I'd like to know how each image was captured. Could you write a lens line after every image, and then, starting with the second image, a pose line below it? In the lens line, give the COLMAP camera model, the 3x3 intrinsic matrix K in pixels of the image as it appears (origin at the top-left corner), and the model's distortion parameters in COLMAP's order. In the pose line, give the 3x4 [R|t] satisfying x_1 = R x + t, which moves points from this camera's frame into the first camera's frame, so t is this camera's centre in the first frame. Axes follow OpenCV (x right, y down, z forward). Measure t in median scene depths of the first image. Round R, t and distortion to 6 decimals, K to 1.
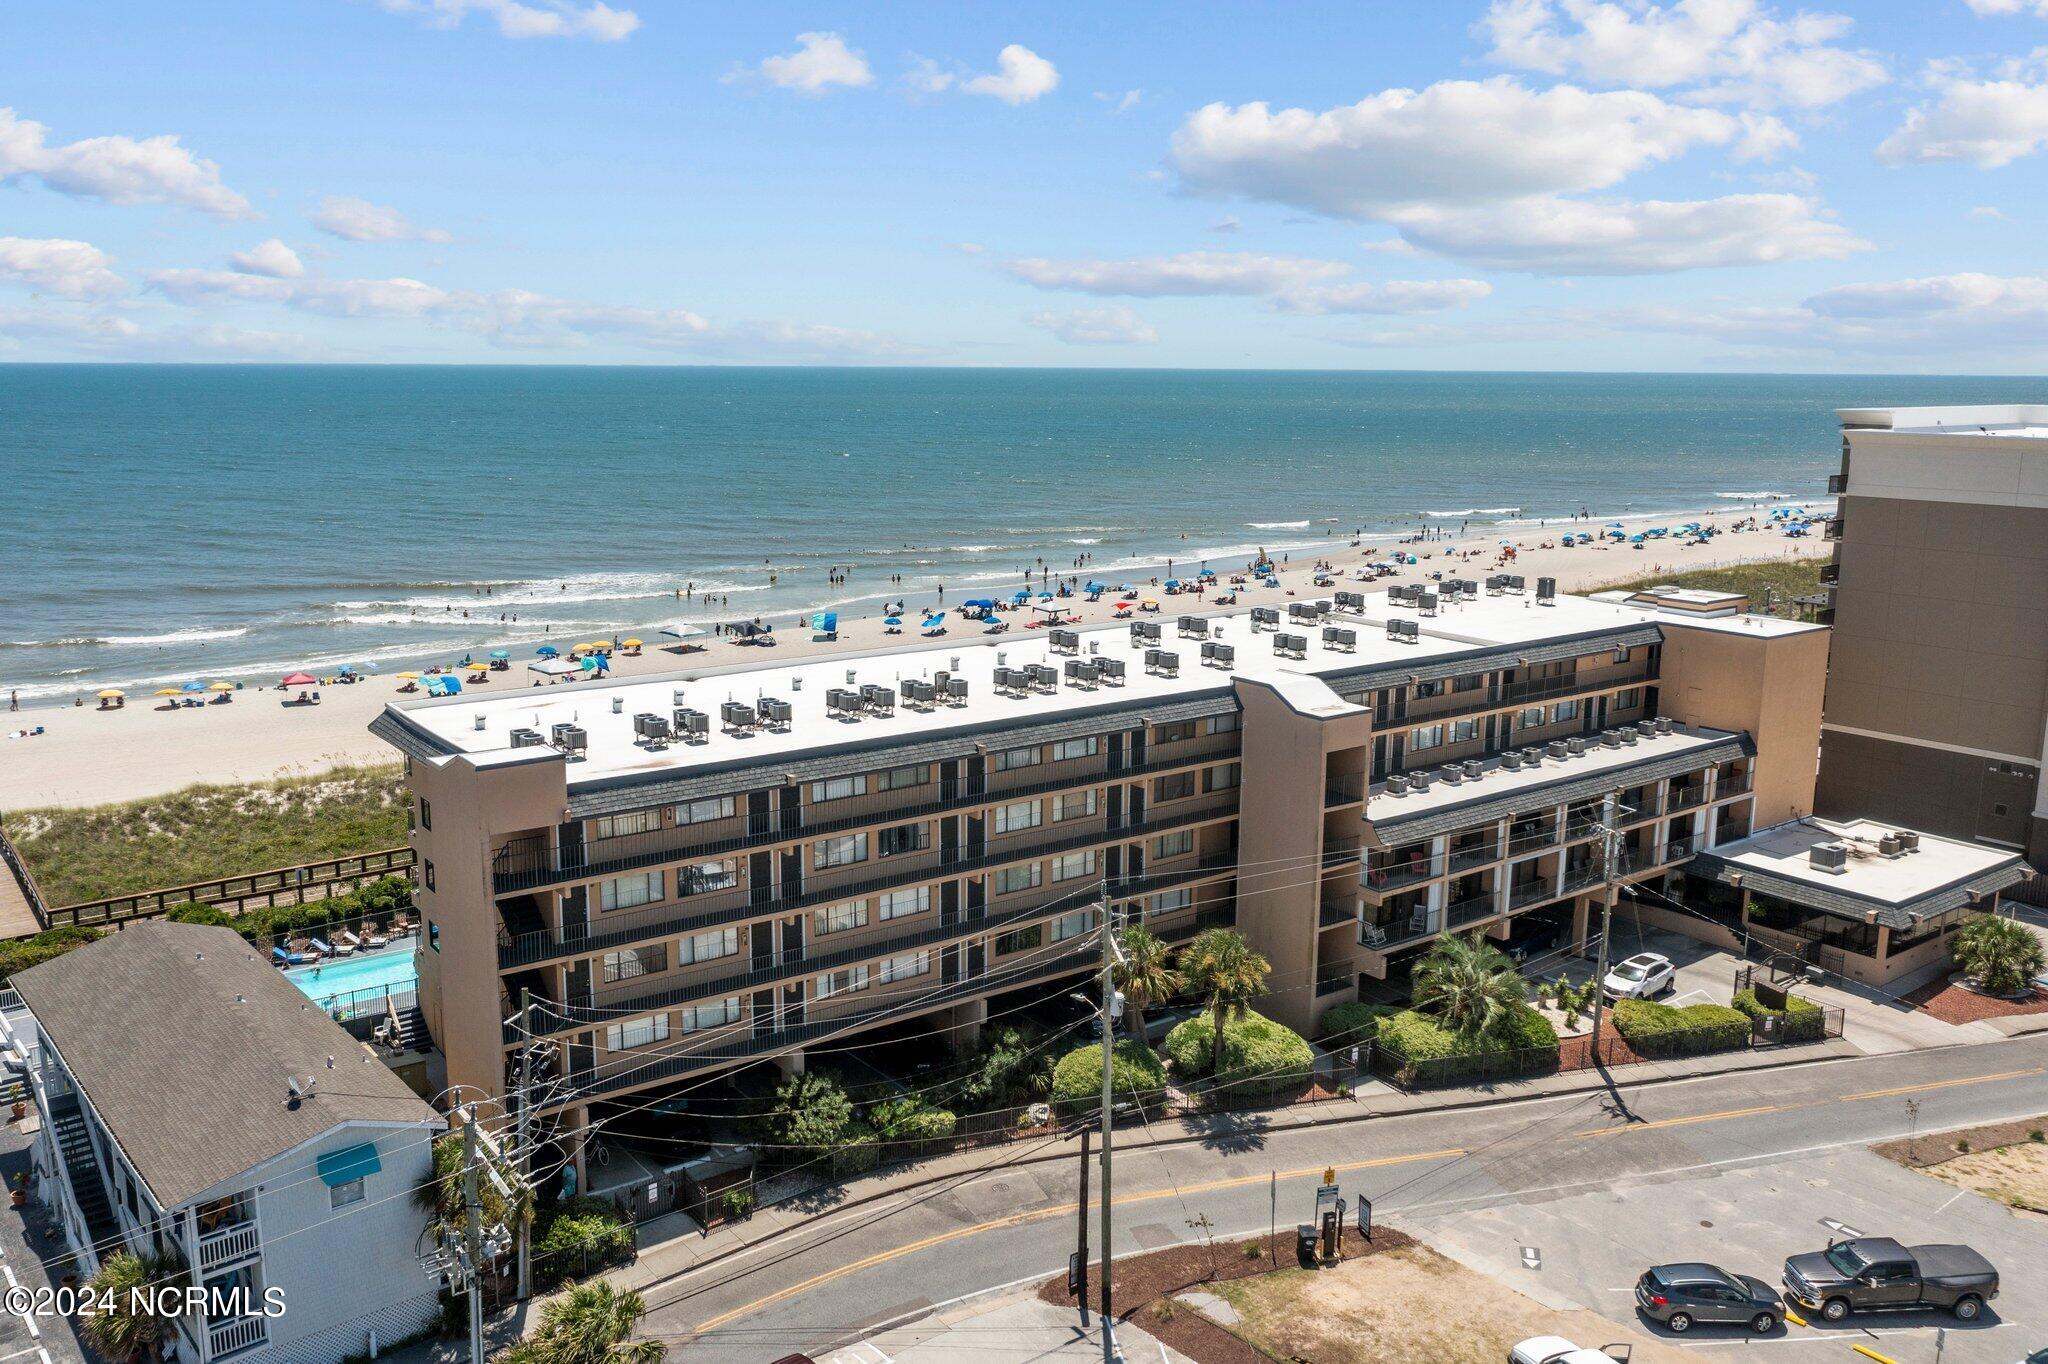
lens RADIAL K [[1673.4, 0, 1024.0], [0, 1673.4, 682.0], [0, 0, 1]] dist [-0.007923, -0.000053]
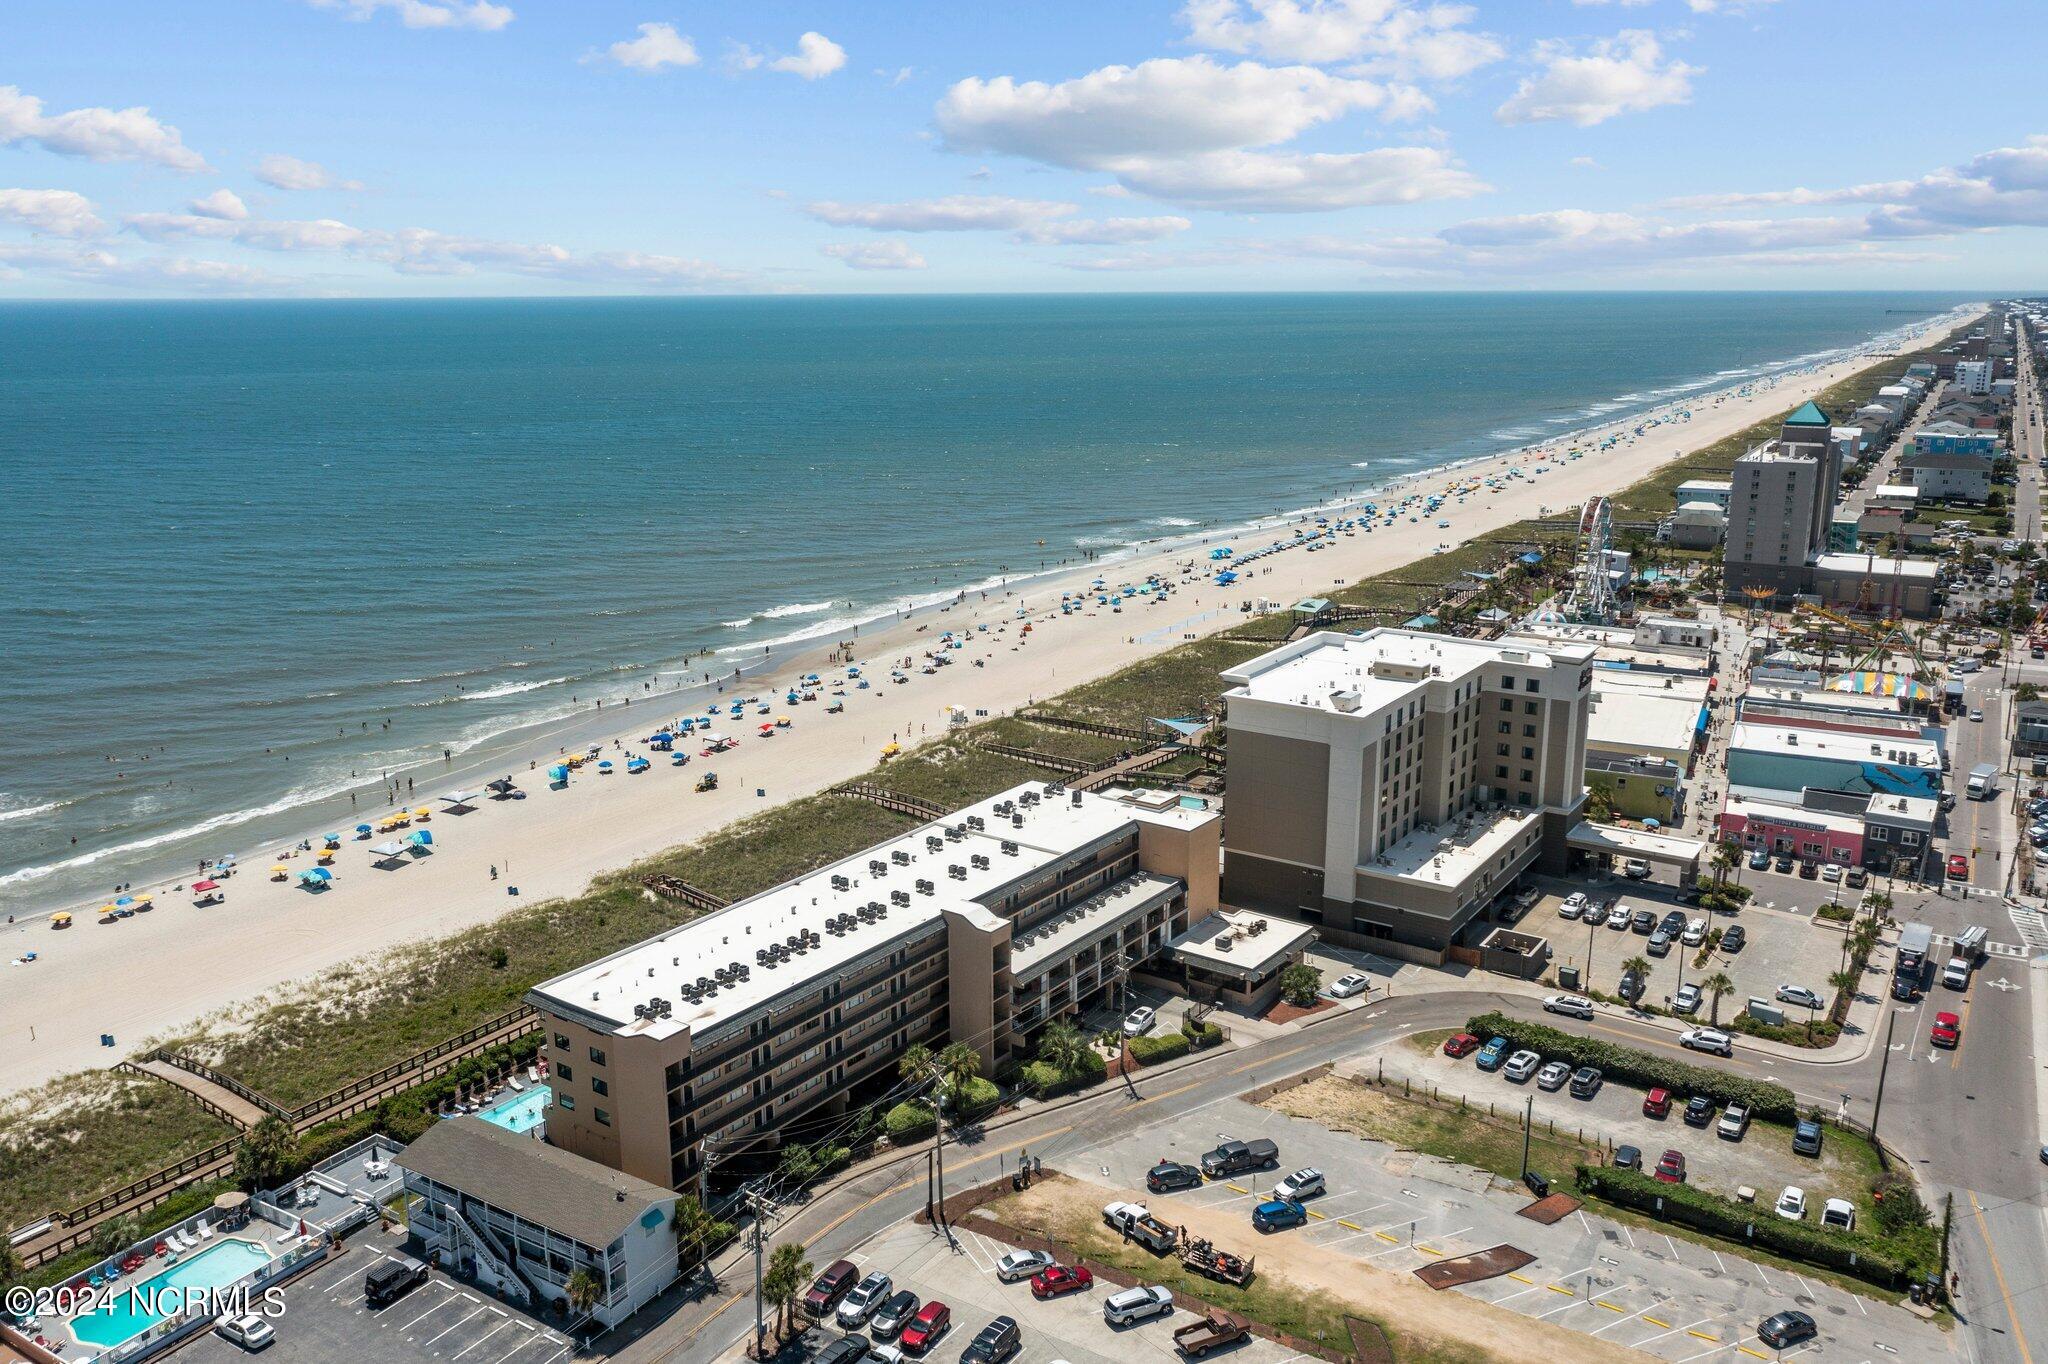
lens RADIAL K [[1786.3, 0, 1024.0], [0, 1786.3, 682.0], [0, 0, 1]] dist [-0.002937, 0.010559]
pose [[0.952944, -0.088267, 0.290013, -0.391261], [0.067705, 0.994476, 0.080205, -0.453811], [-0.295490, -0.056796, 0.953656, -1.097371]]
